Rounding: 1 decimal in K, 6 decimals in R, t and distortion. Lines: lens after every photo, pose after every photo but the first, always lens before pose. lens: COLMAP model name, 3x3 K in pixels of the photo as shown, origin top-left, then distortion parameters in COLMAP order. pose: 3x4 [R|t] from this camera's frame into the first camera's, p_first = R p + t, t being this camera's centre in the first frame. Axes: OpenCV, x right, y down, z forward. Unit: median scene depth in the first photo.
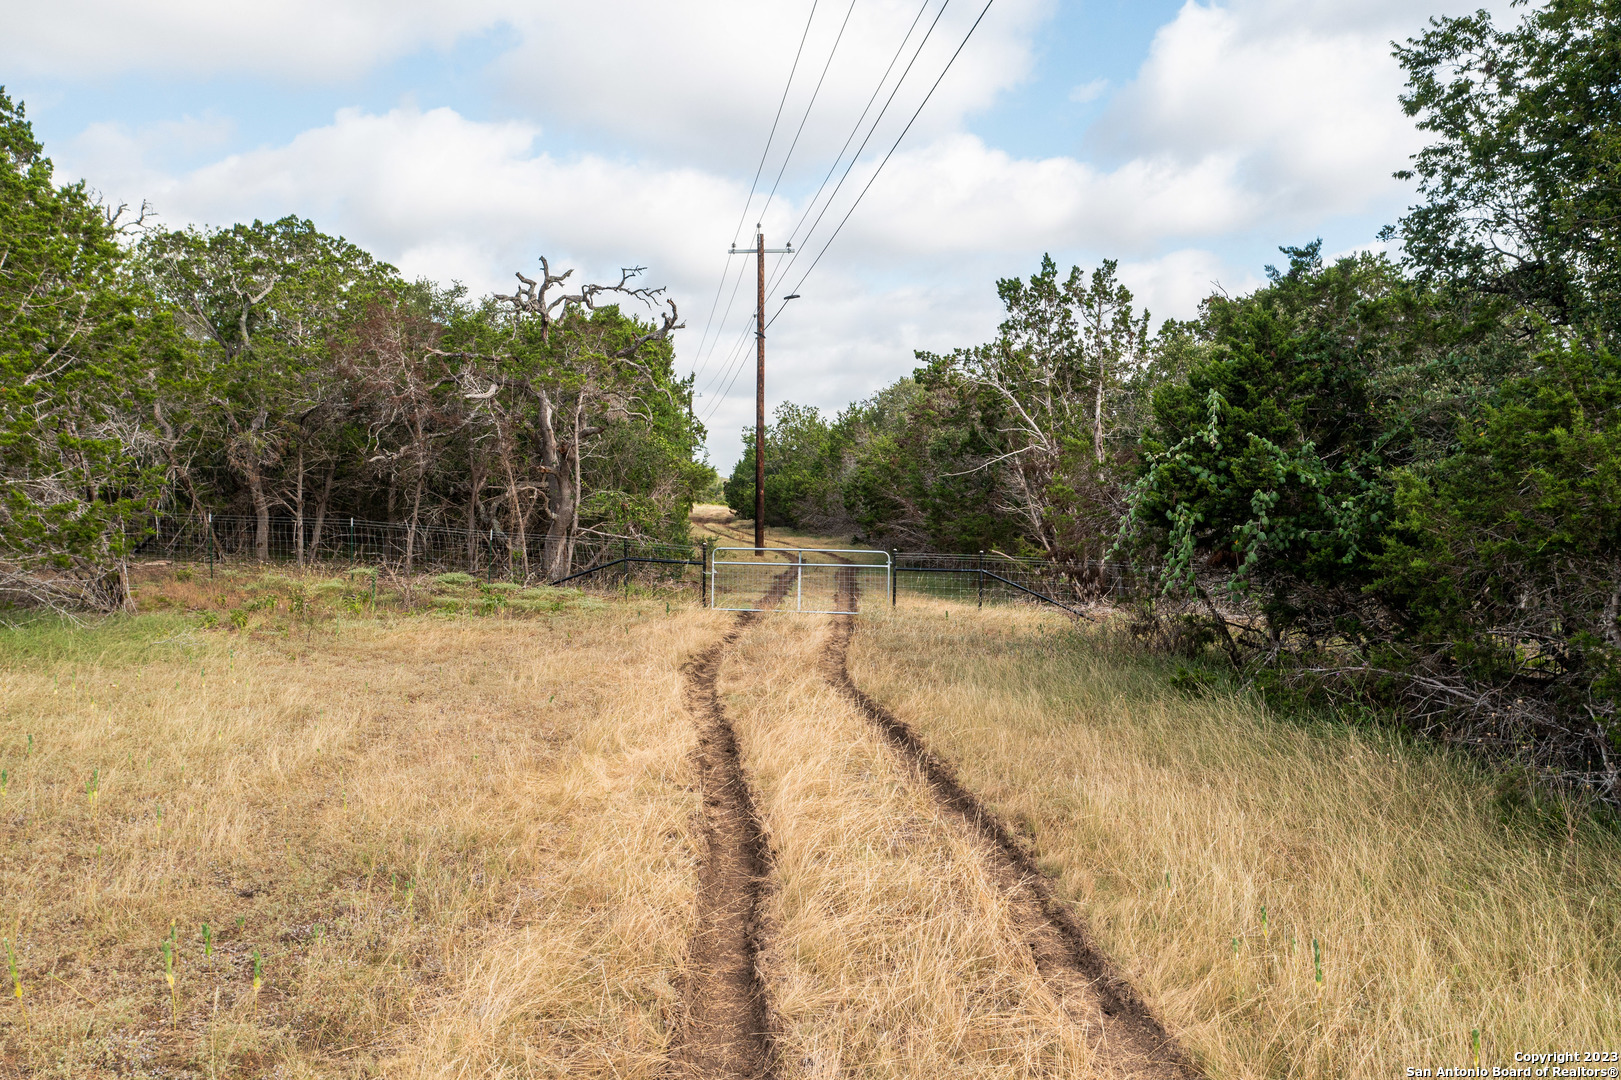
lens RADIAL K [[1289.5, 0, 810.5], [0, 1289.5, 540.0], [0, 0, 1]] dist [-0.000659, 0.002171]
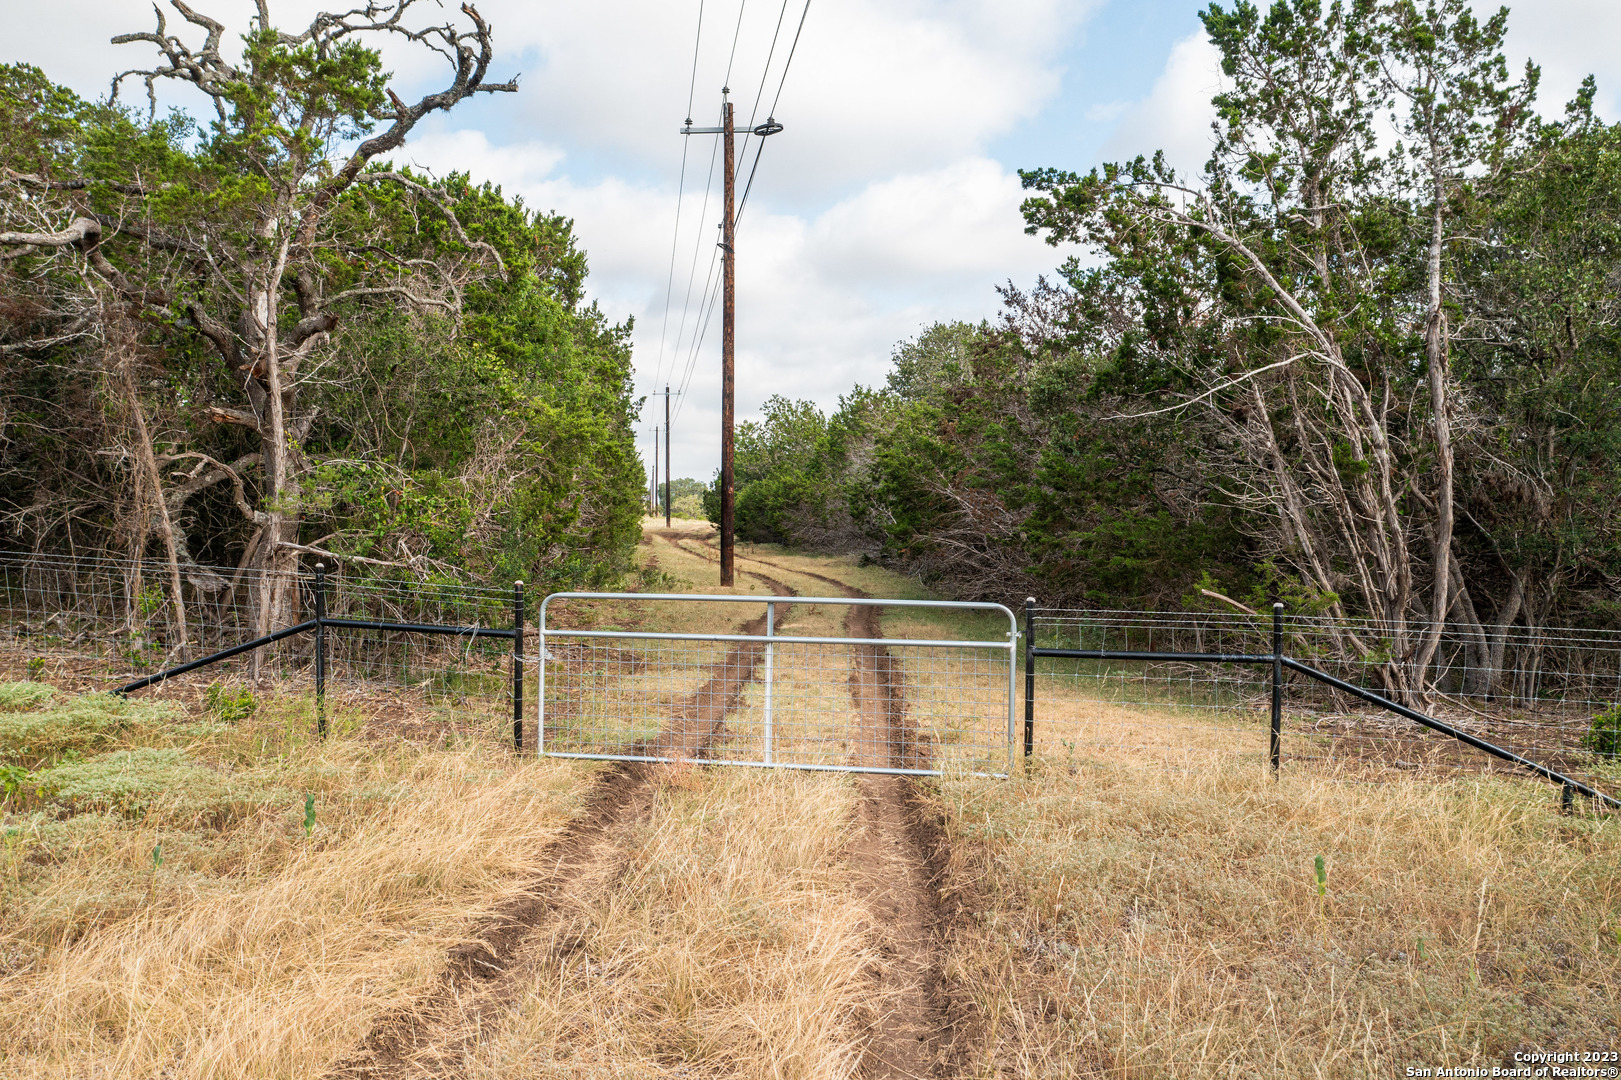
lens RADIAL K [[1289.5, 0, 810.5], [0, 1289.5, 540.0], [0, 0, 1]] dist [-0.000659, 0.002171]
pose [[0.999993, -0.001909, 0.003229, 0.001851], [0.001952, 0.999909, -0.013378, -0.003673], [-0.003203, 0.013384, 0.999905, 0.517988]]
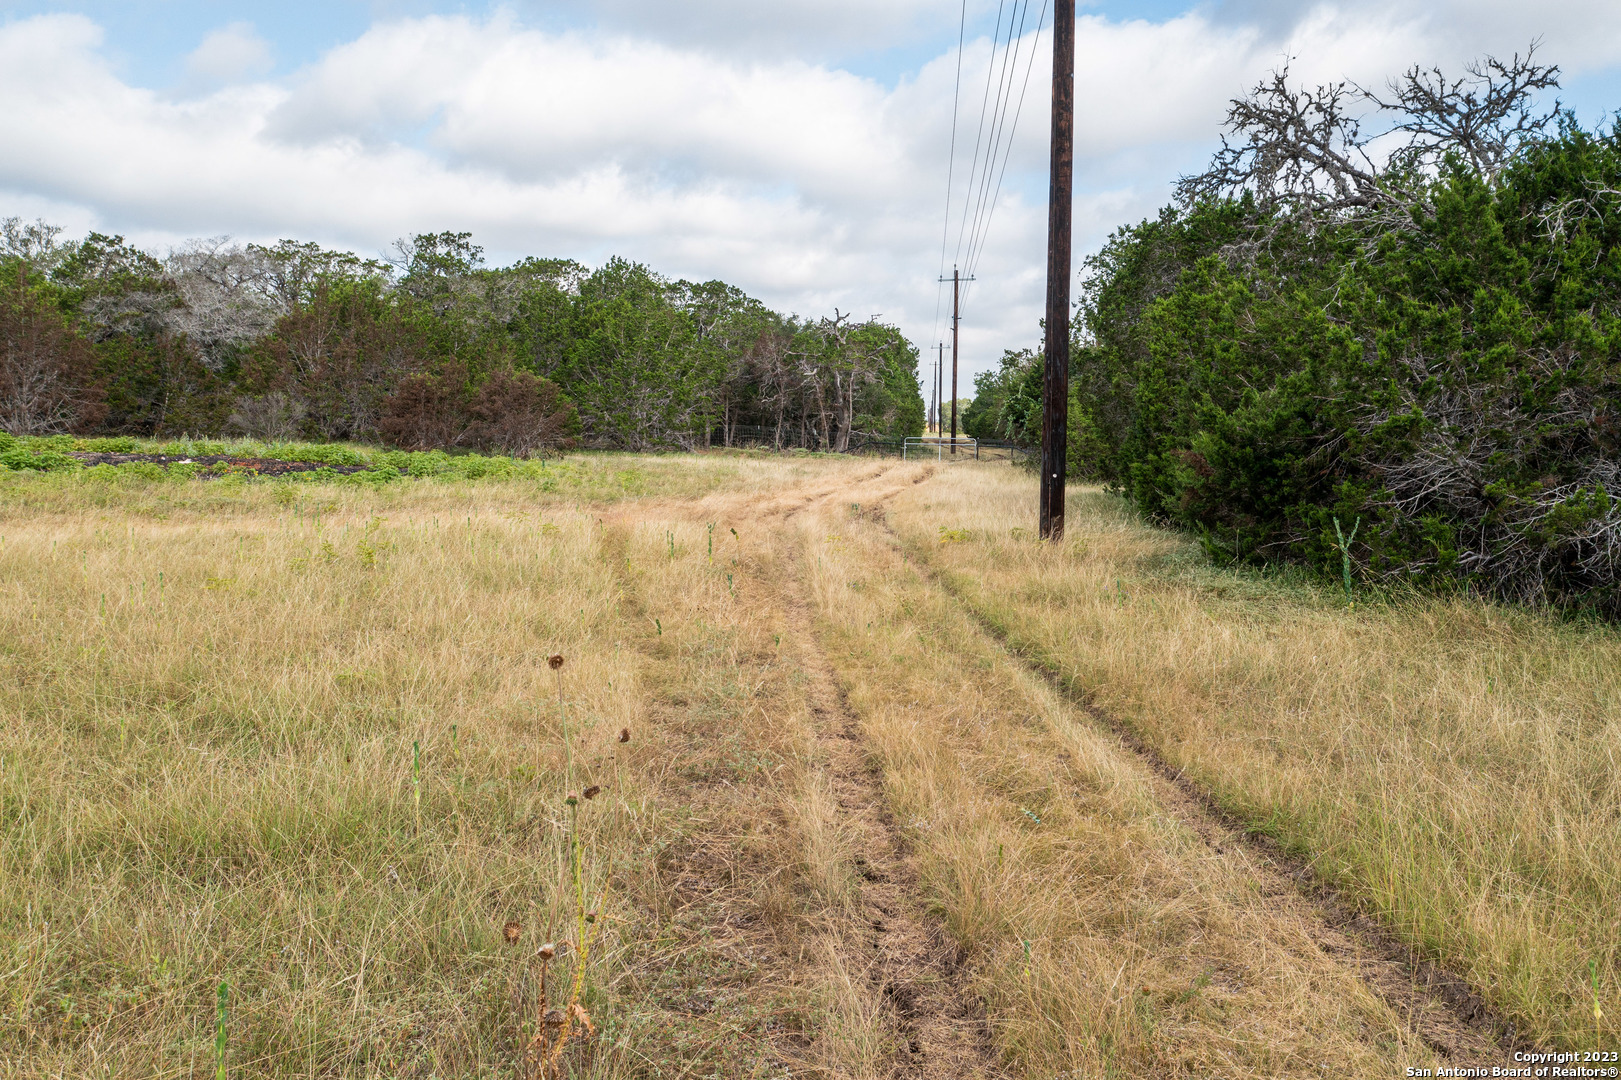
lens RADIAL K [[1257.3, 0, 810.5], [0, 1257.3, 540.0], [0, 0, 1]] dist [0.002786, 0.004717]
pose [[0.976711, 0.019978, -0.213629, 0.217501], [-0.008590, 0.998499, 0.054100, 0.060490], [0.214389, -0.051005, 0.975416, -1.134086]]
